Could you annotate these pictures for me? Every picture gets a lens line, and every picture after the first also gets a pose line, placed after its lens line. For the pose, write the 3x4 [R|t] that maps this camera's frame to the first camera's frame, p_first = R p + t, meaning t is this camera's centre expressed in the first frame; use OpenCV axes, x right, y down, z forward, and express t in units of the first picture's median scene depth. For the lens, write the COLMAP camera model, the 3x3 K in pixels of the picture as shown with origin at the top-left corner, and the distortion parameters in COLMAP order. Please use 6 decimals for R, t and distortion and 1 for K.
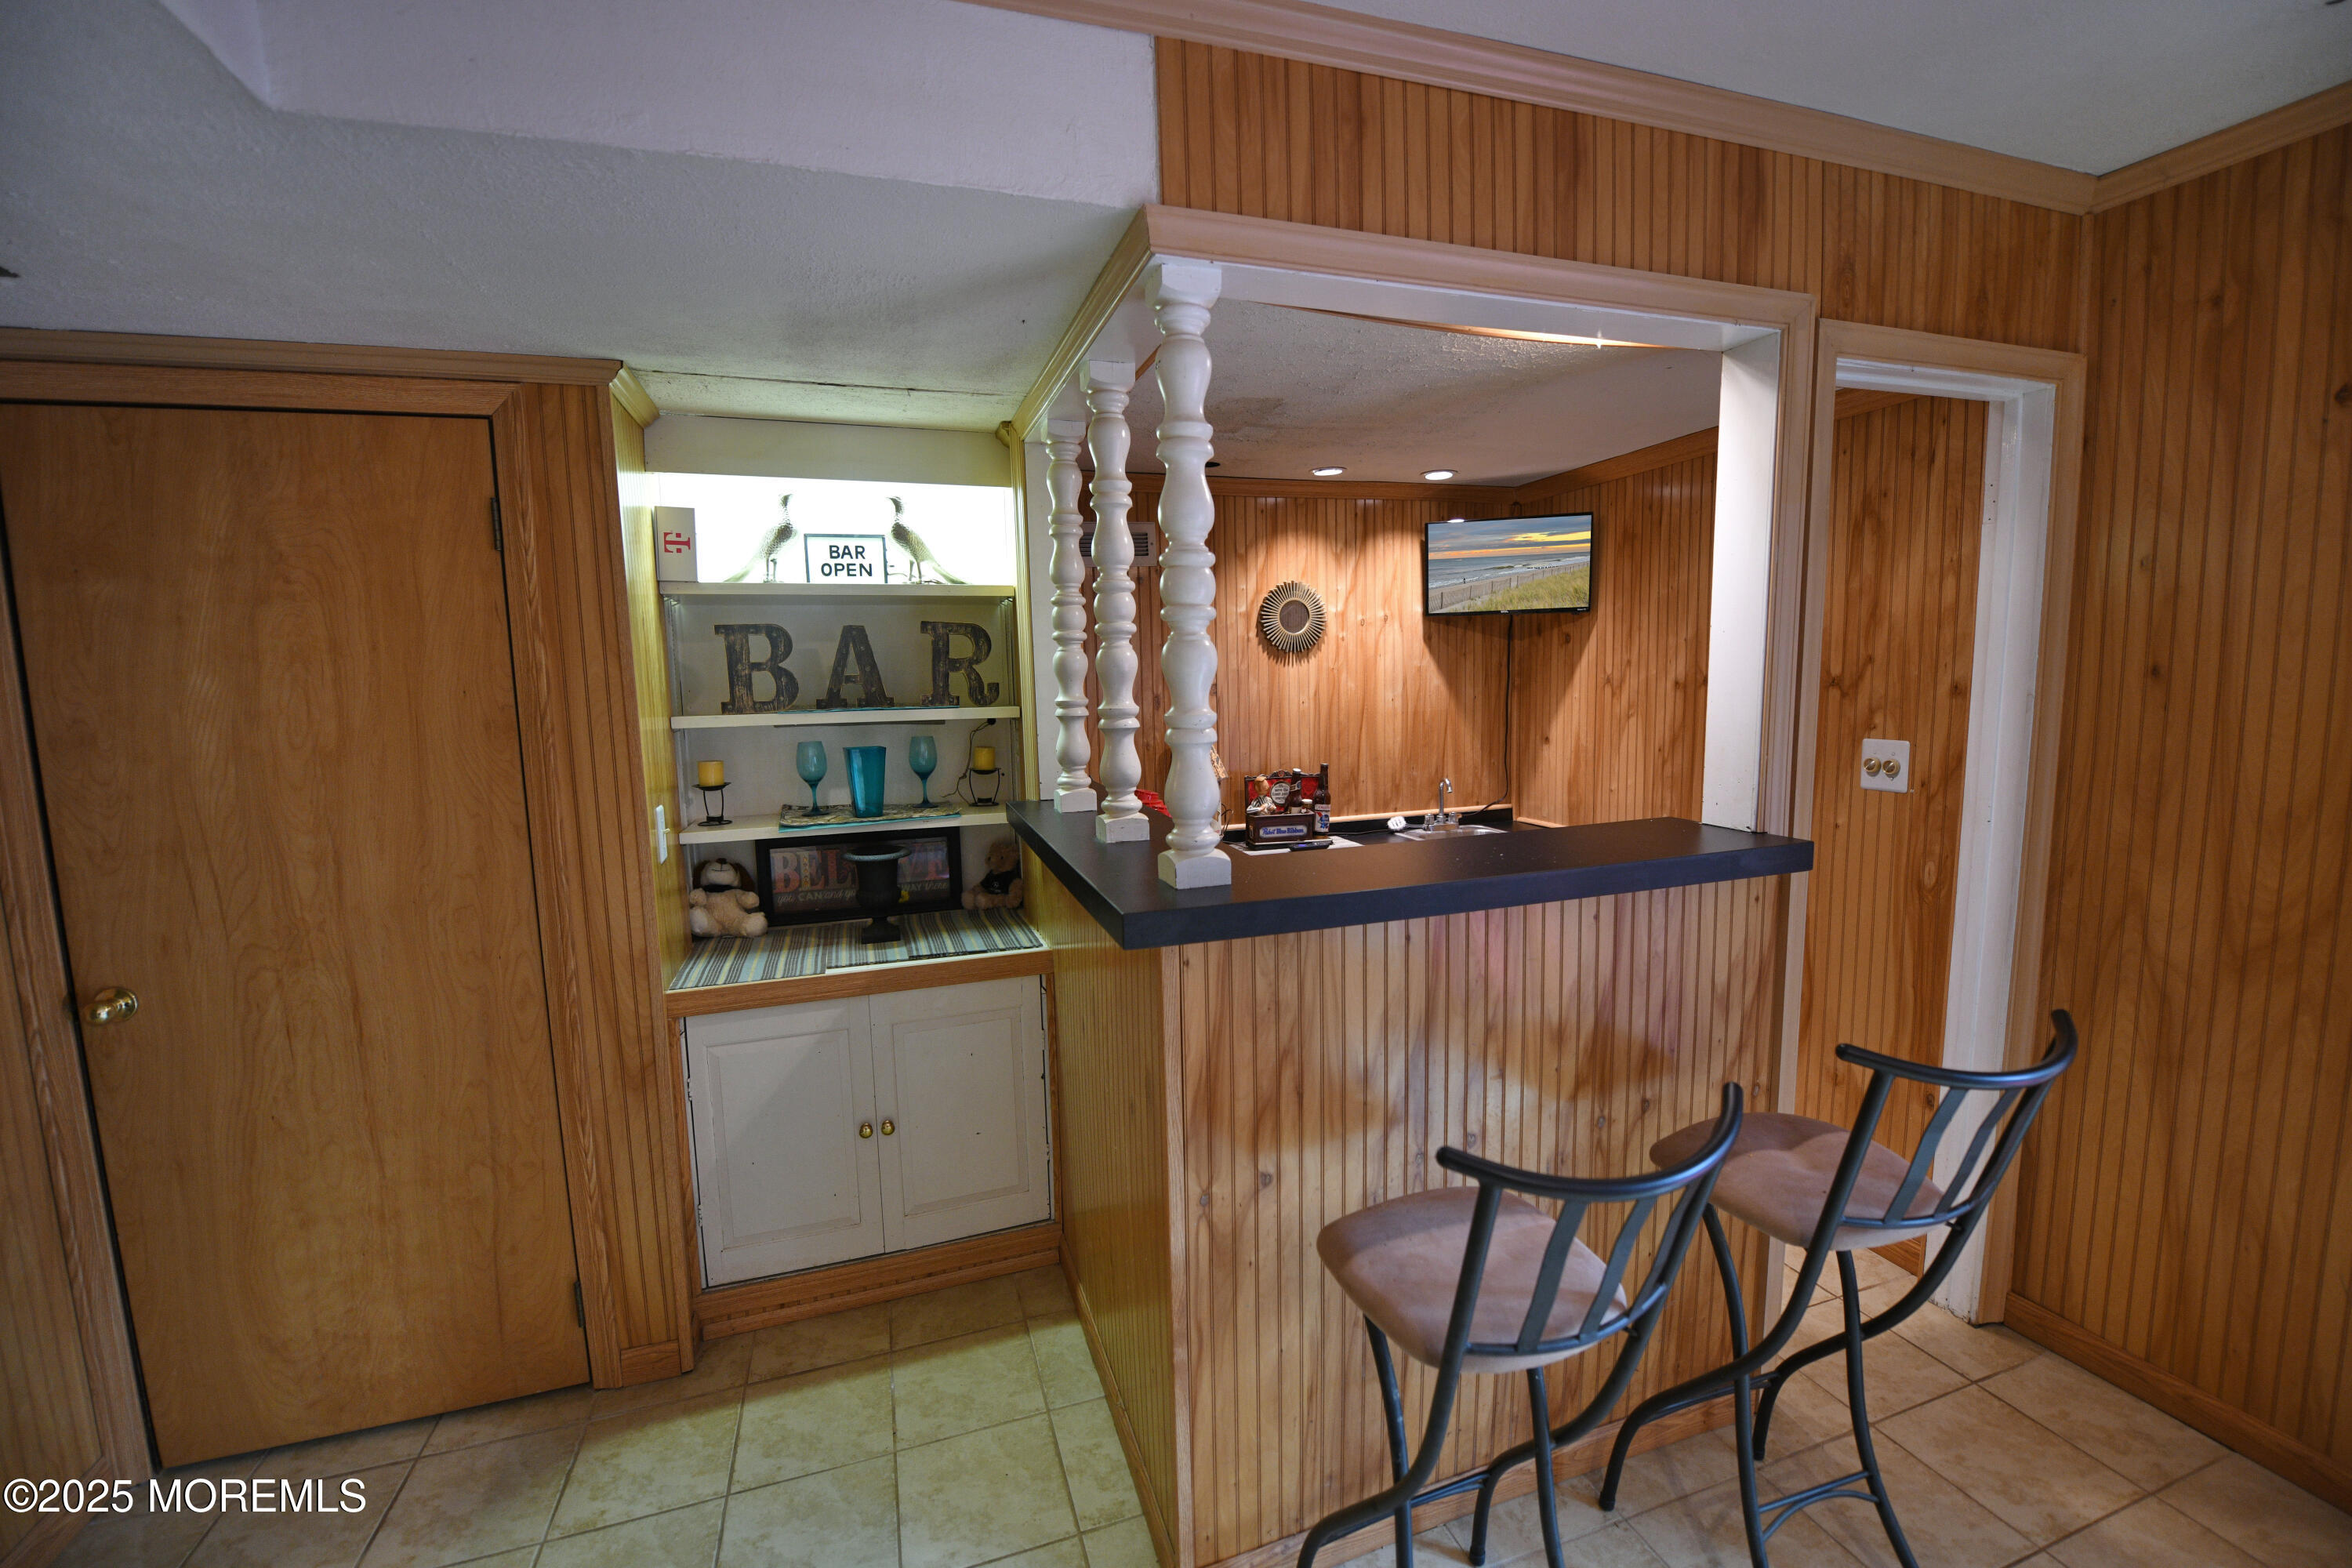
lens RADIAL K [[962.6, 0, 1188.2], [0, 962.6, 774.7], [0, 0, 1]] dist [-0.019346, -0.000562]
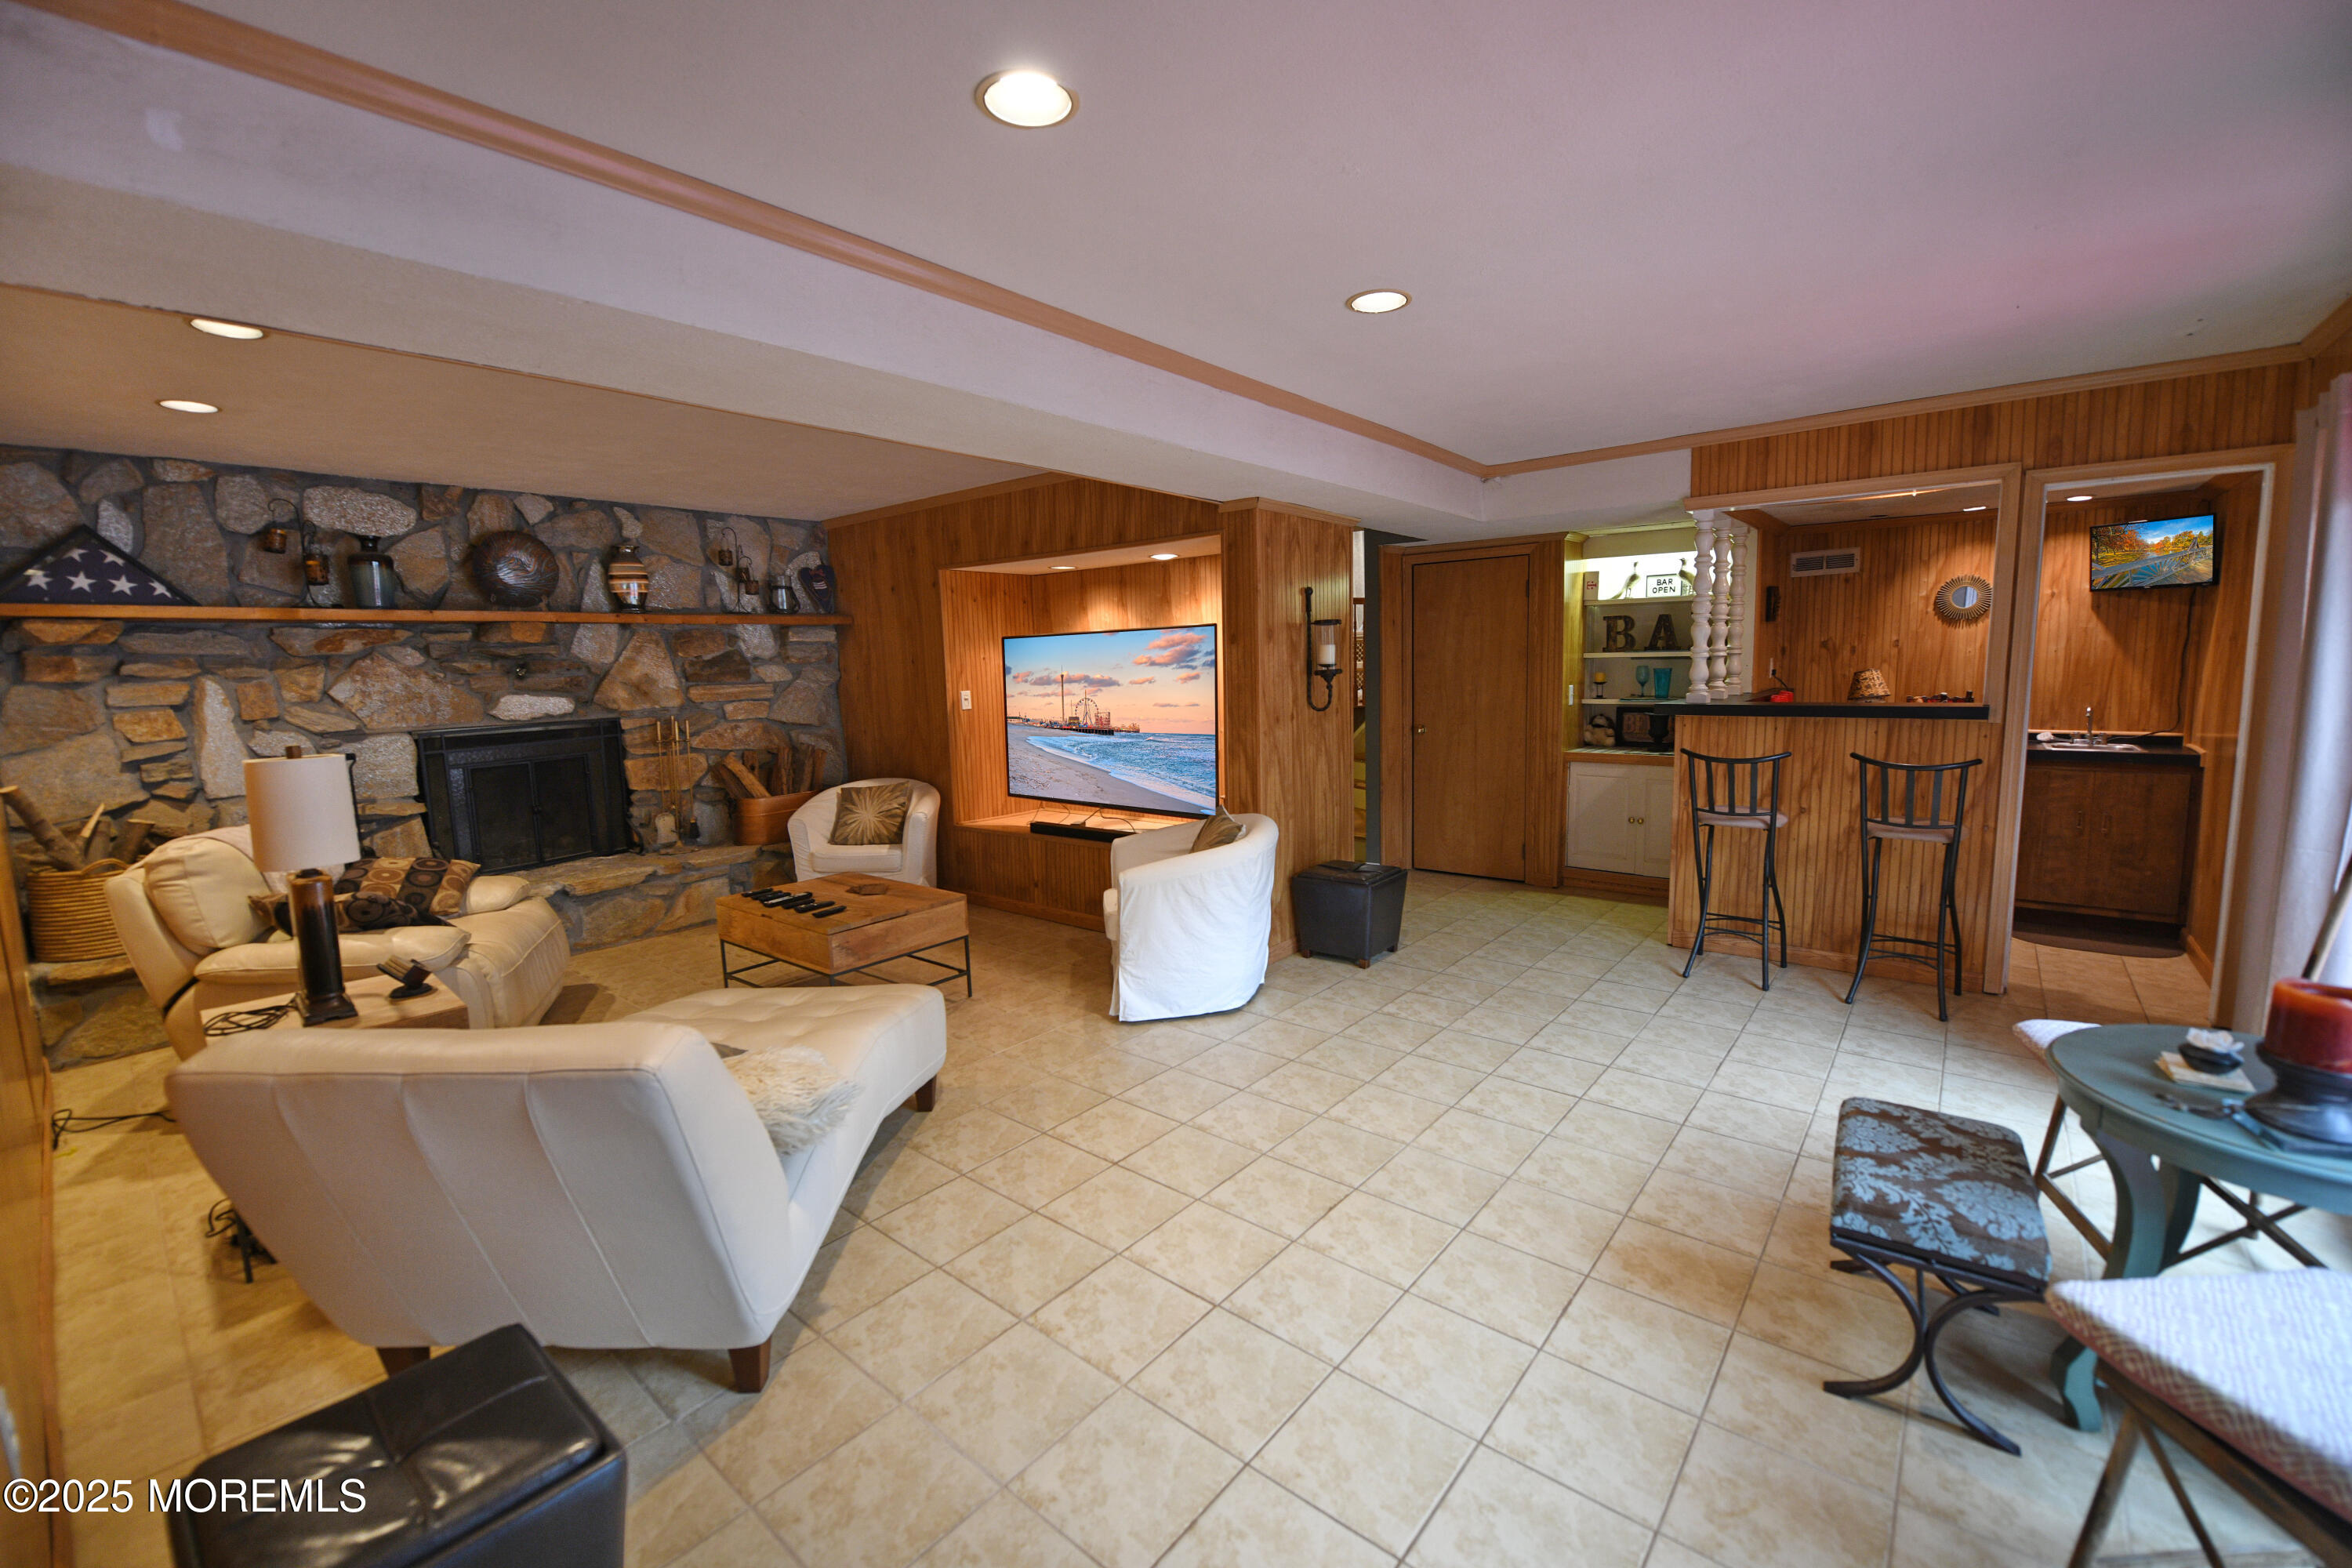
lens RADIAL K [[962.6, 0, 1177.5], [0, 962.6, 773.3], [0, 0, 1]] dist [-0.019346, -0.000562]
pose [[0.521025, 0.111965, -0.846166, 1.125201], [-0.077313, 0.993475, 0.083852, 0.131157], [0.850033, 0.021731, 0.526281, -1.295364]]
